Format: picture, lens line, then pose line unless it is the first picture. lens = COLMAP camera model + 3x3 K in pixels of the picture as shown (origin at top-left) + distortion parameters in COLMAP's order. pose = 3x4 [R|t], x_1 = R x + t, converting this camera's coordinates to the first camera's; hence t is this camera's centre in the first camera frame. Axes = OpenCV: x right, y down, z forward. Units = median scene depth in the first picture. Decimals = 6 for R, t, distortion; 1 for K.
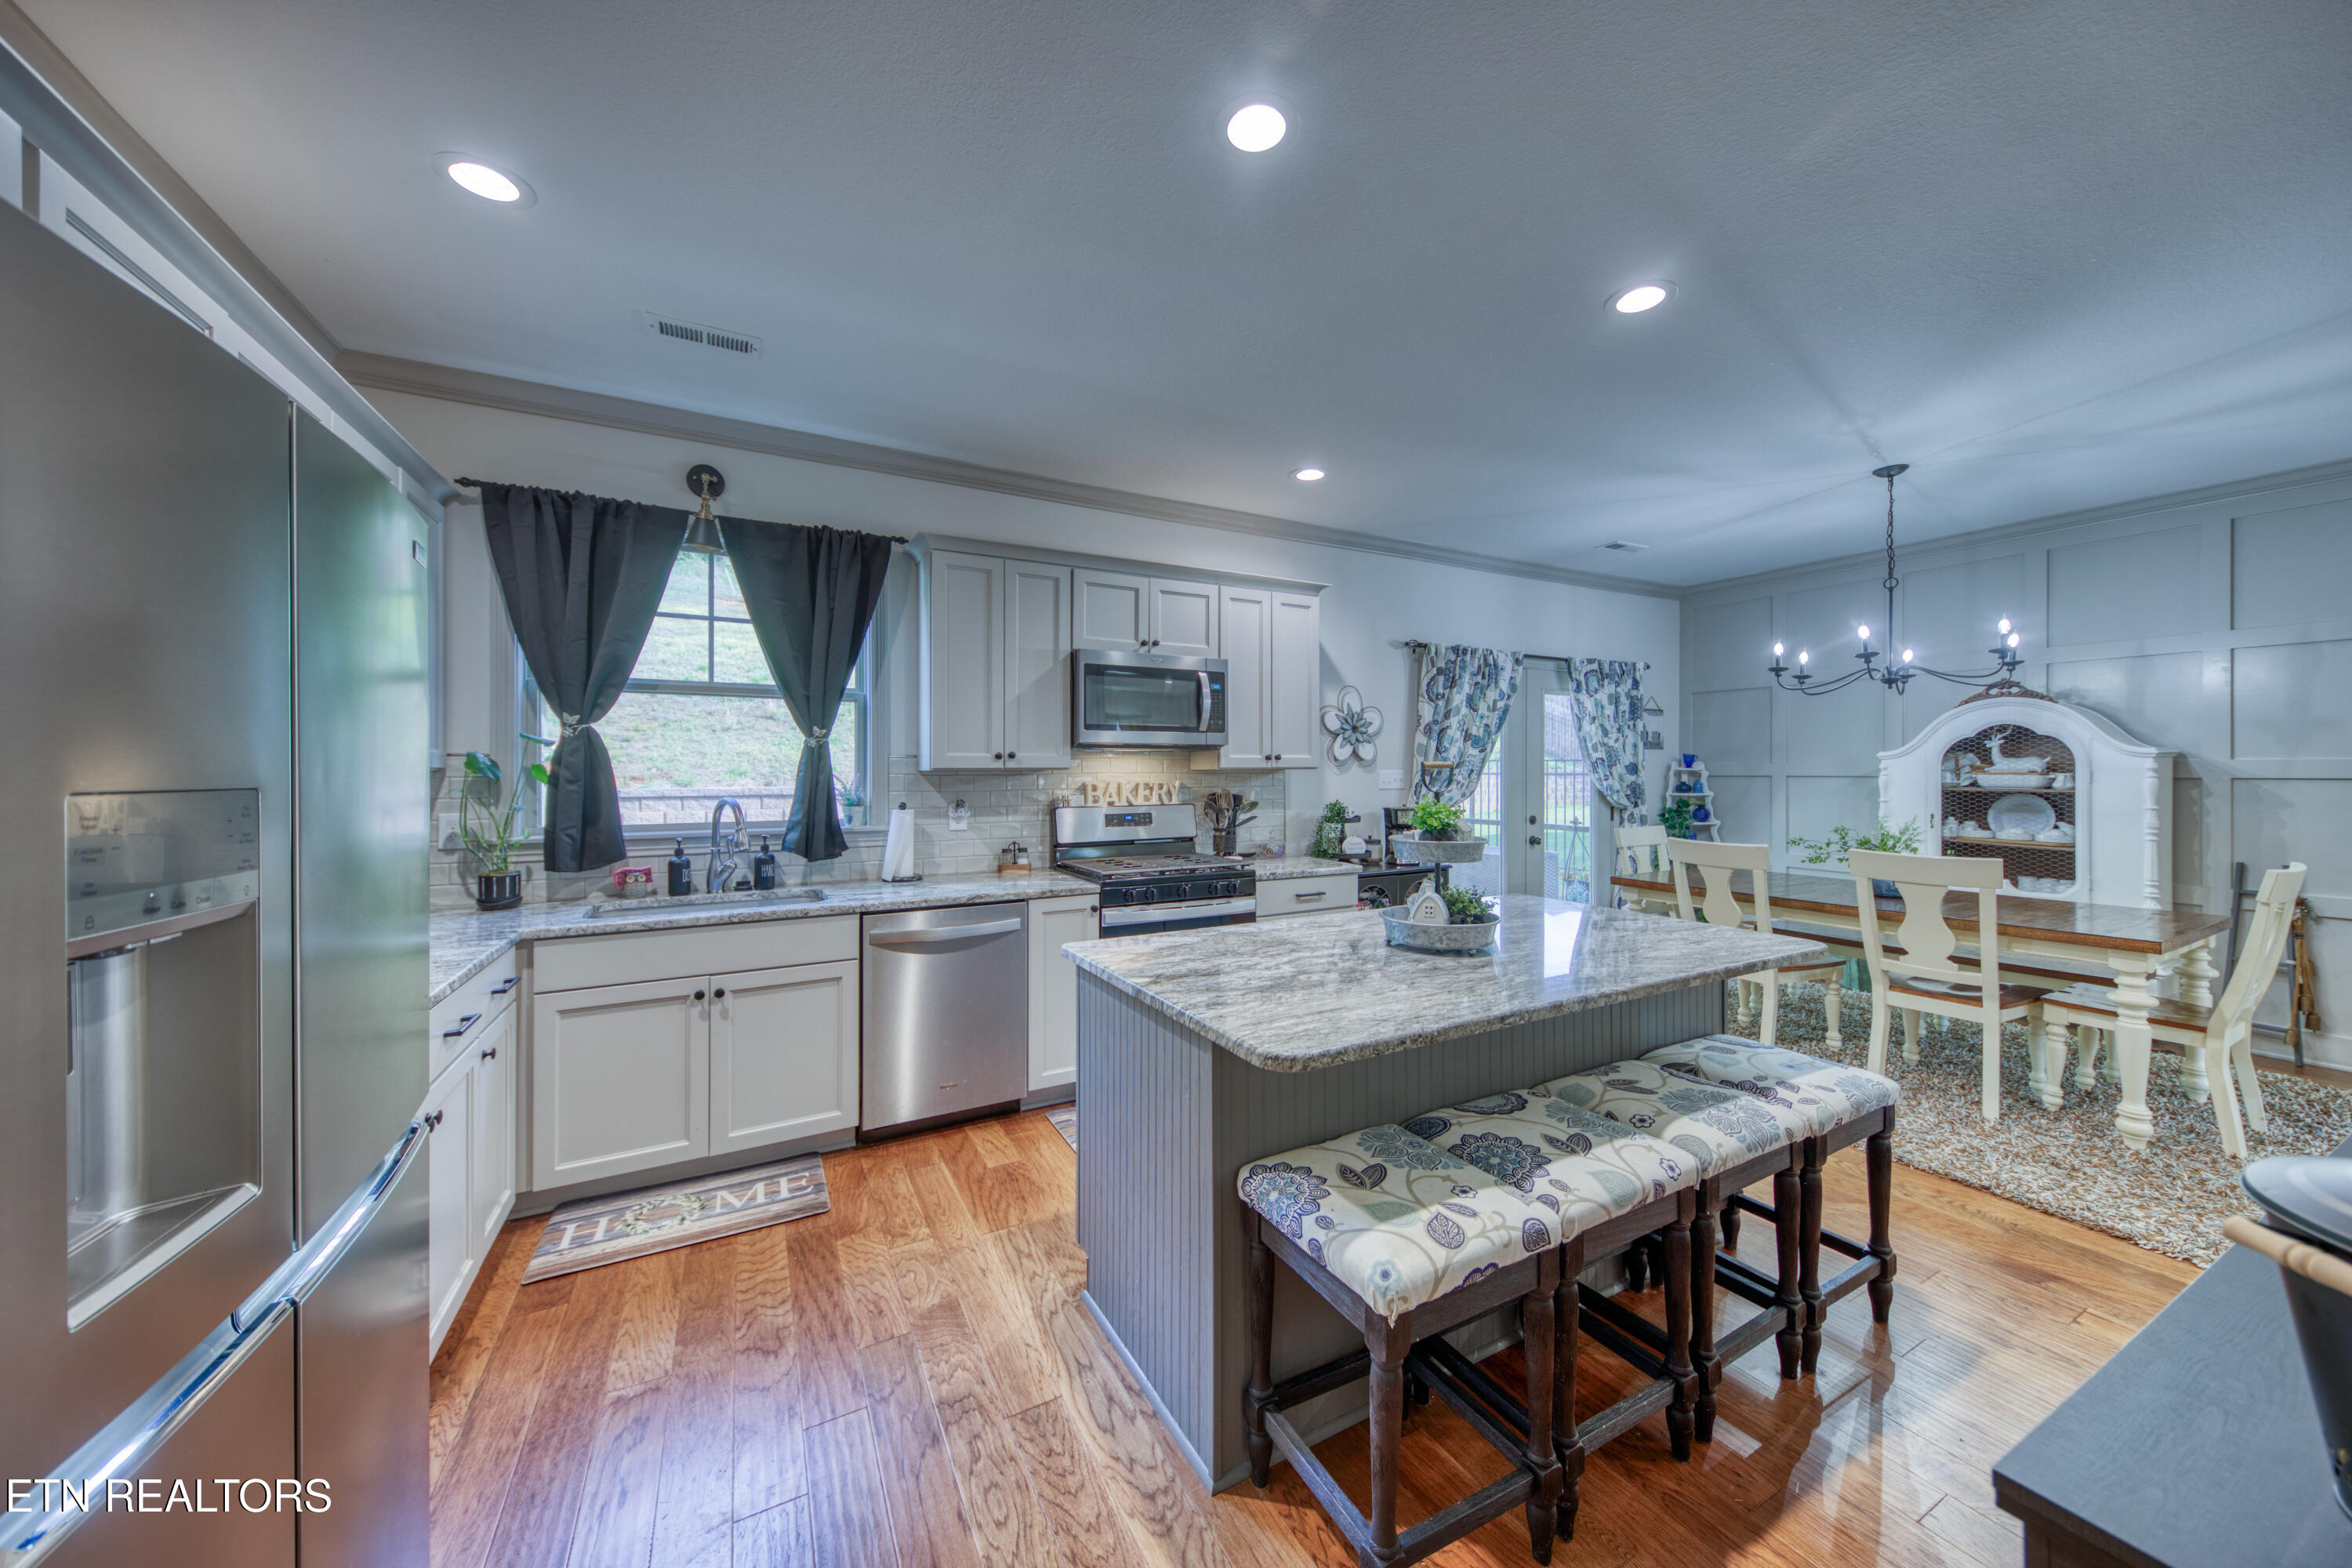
lens RADIAL K [[815.2, 0, 1170.7], [0, 815.2, 773.2], [0, 0, 1]] dist [-0.006596, -0.000248]
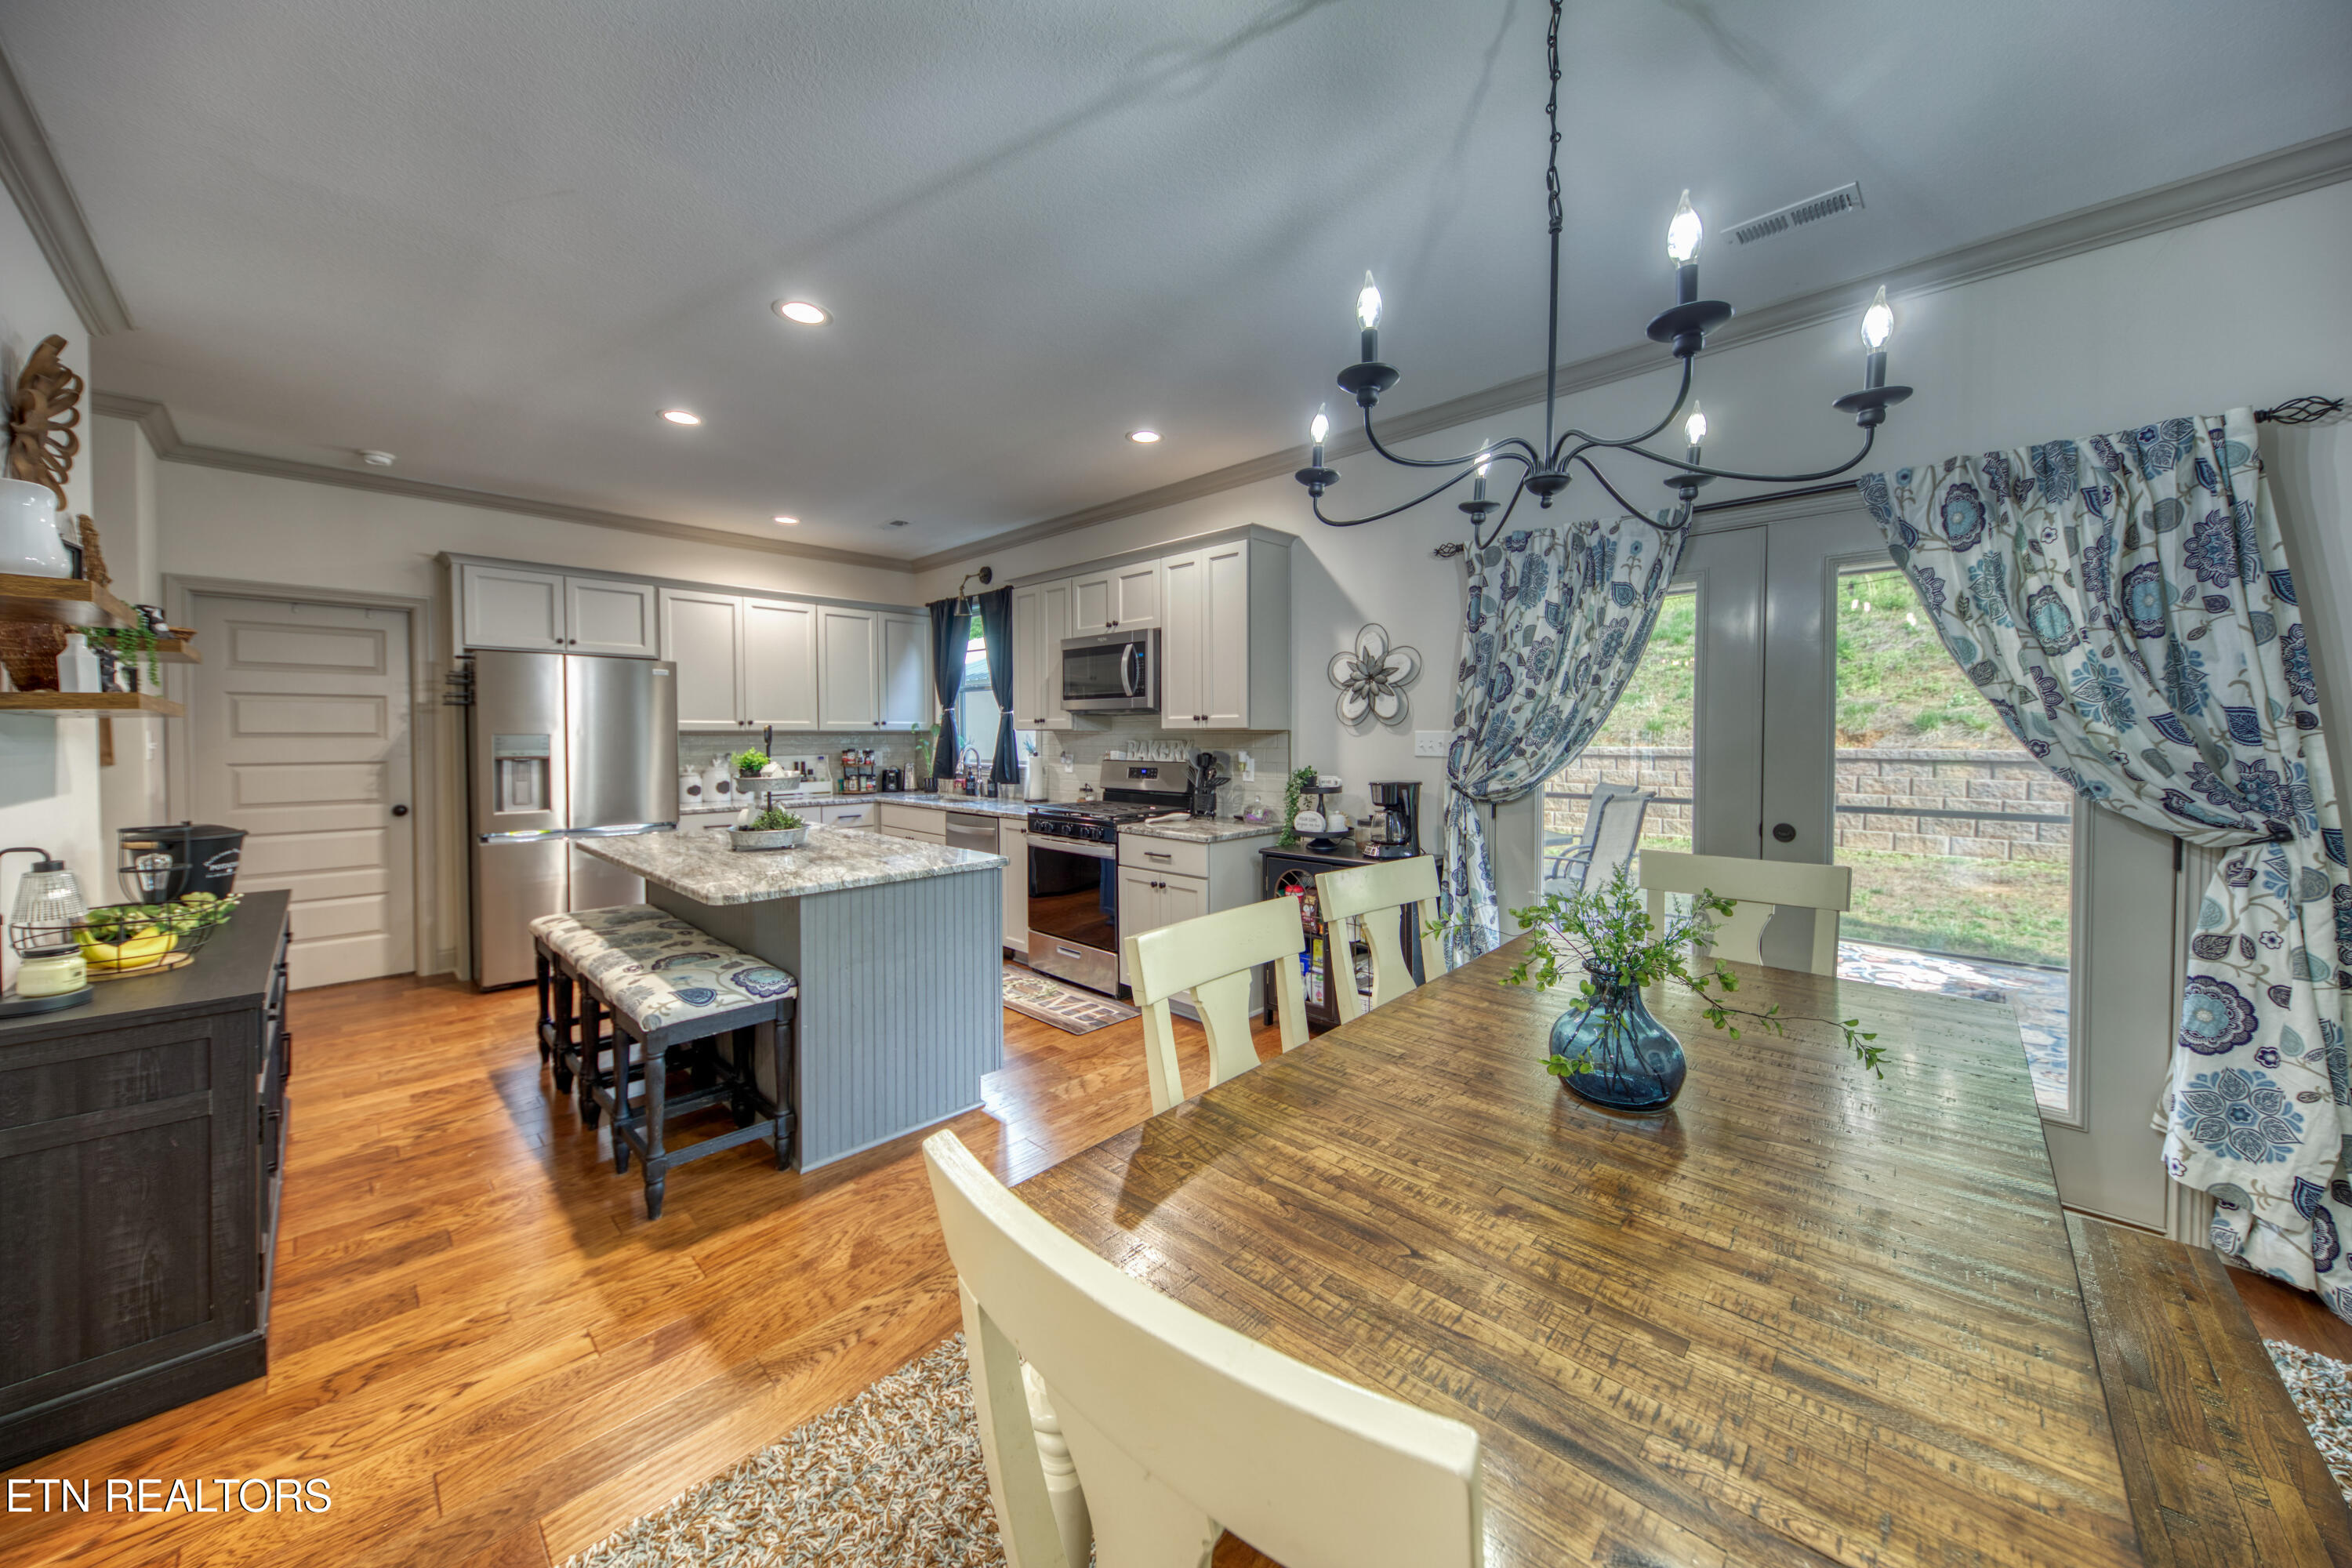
lens RADIAL K [[815.2, 0, 1161.1], [0, 815.2, 748.7], [0, 0, 1]] dist [-0.006596, -0.000248]
pose [[0.300861, 0.022587, -0.953400, 0.956746], [0.000129, 0.999719, 0.023724, -0.004889], [0.953668, -0.007260, 0.300774, 0.594132]]
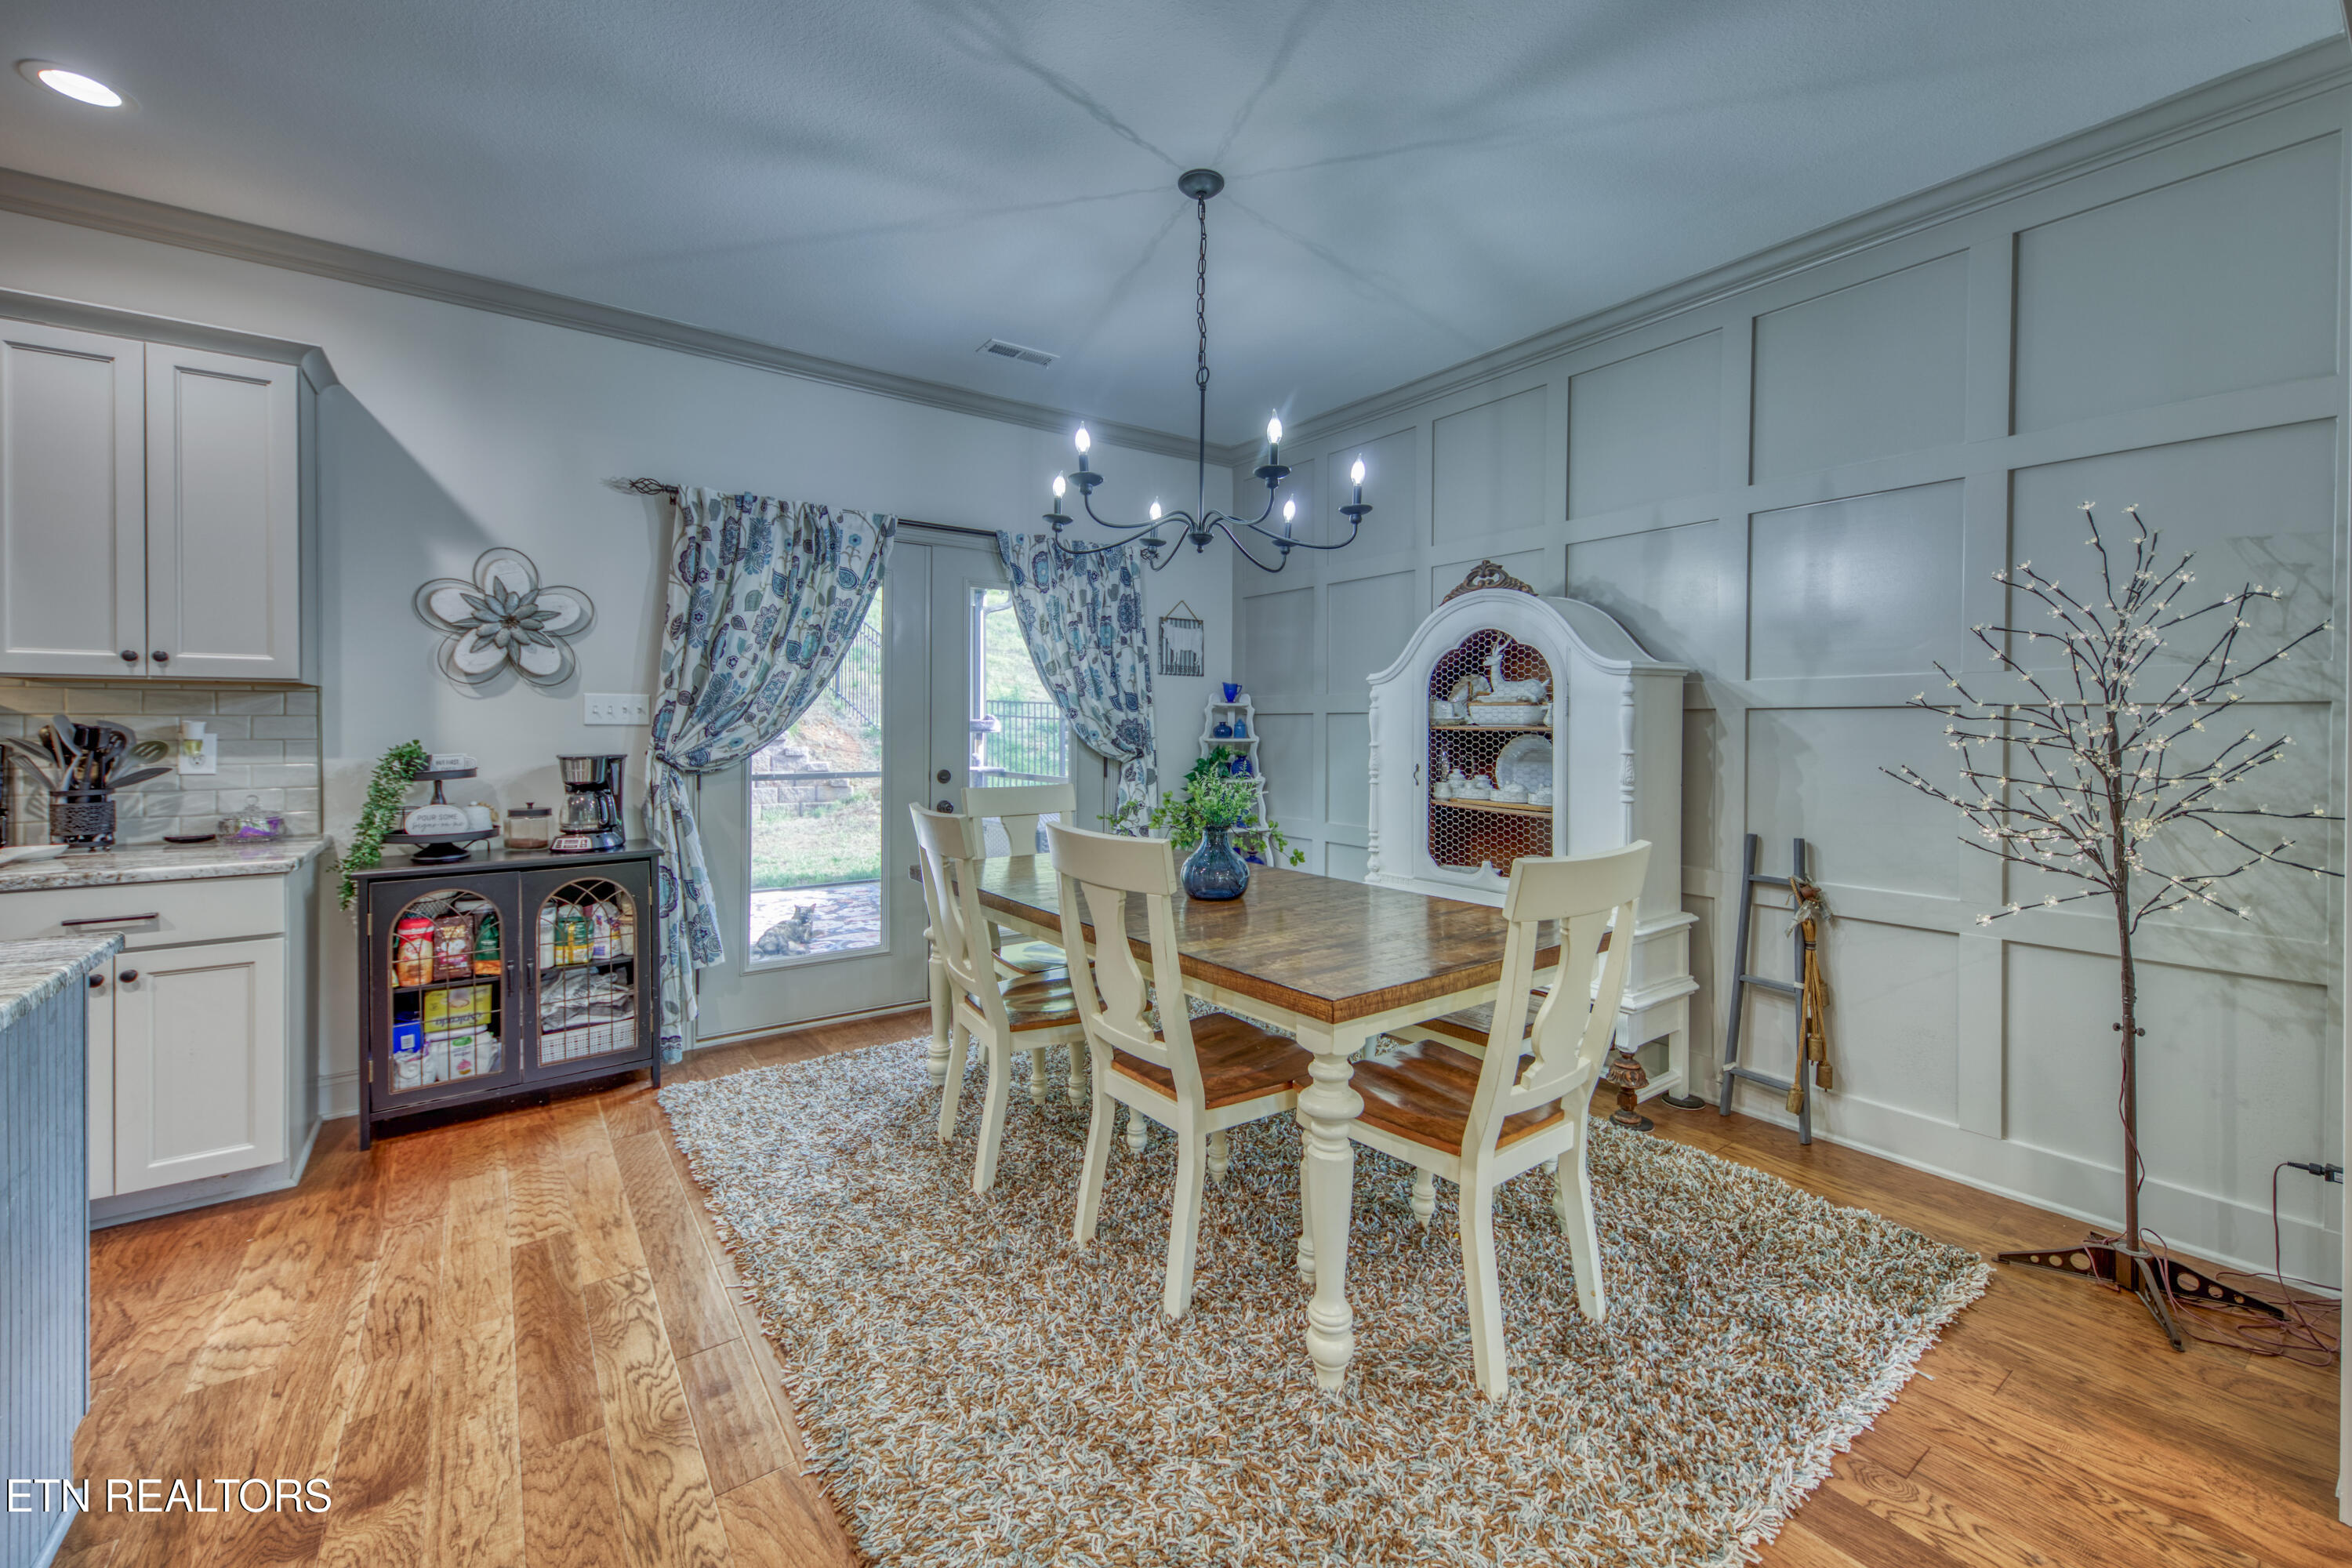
lens RADIAL K [[939.9, 0, 1202.6], [0, 939.9, 727.4], [0, 0, 1]] dist [0.002222, -0.000123]
pose [[0.986228, 0.005495, 0.165301, 0.633451], [-0.005442, 0.999985, -0.000771, 0.021140], [-0.165303, -0.000139, 0.986243, 0.257058]]
